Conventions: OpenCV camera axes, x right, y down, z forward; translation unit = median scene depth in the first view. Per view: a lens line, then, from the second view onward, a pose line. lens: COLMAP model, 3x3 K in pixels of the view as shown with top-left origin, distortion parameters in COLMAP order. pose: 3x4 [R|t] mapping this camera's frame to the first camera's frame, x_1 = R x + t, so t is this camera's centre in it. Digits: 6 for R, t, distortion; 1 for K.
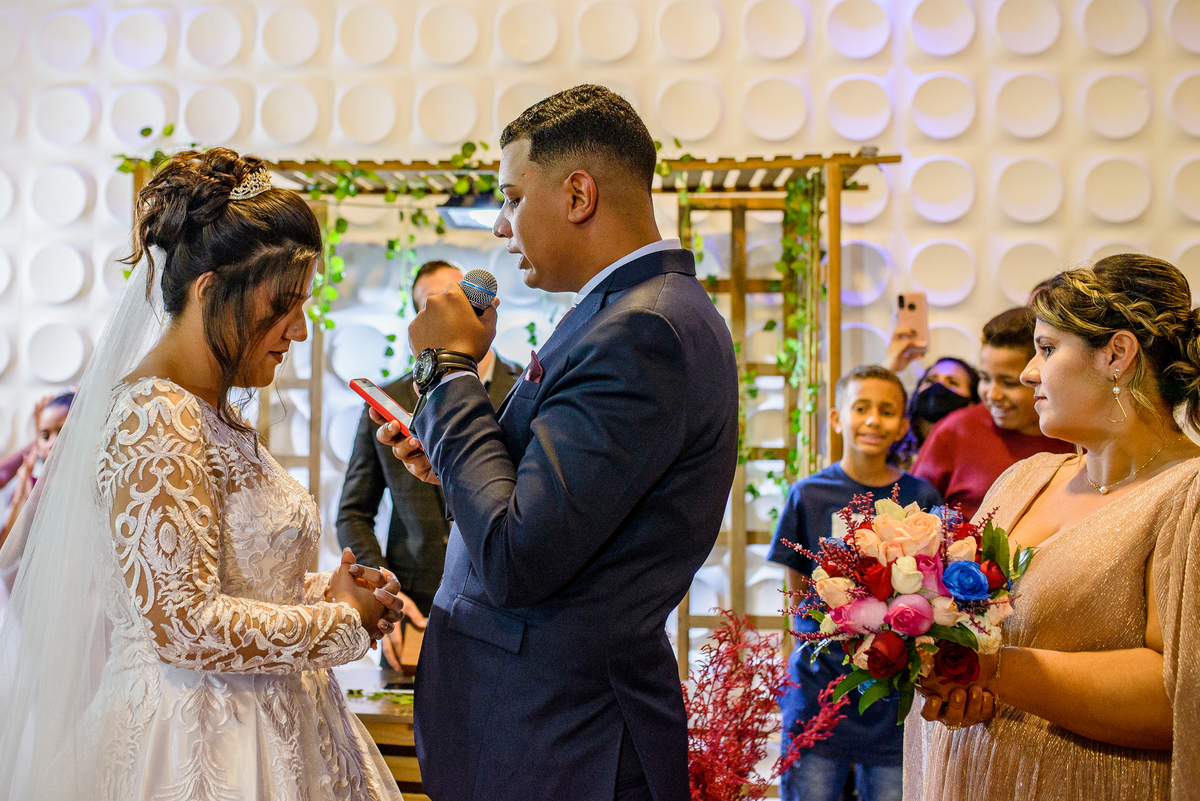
lens RADIAL K [[1103.2, 0, 600.0], [0, 1103.2, 400.5], [0, 0, 1]] dist [0.000629, 0.003677]
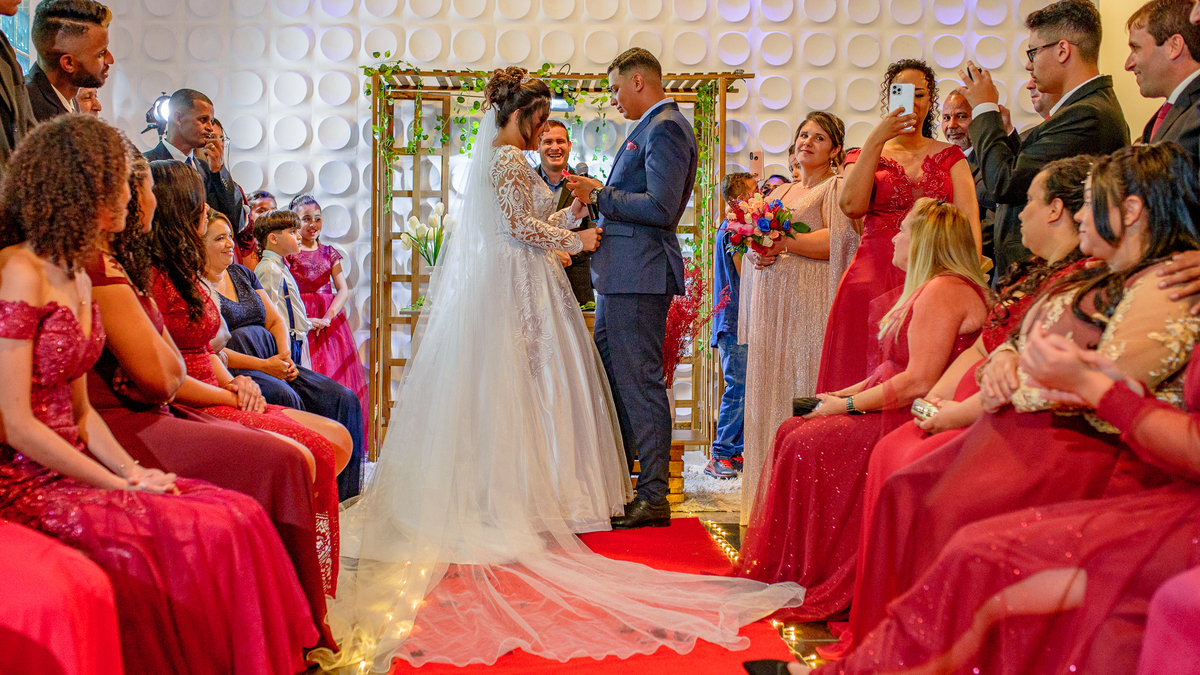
lens RADIAL K [[902.0, 0, 594.4], [0, 902.0, 340.7], [0, 0, 1]] dist [-0.000440, -0.008003]
pose [[0.995981, -0.006977, 0.089292, -0.166872], [0.000753, 0.997578, 0.069548, 0.146188], [-0.089561, -0.069201, 0.993574, -0.633846]]
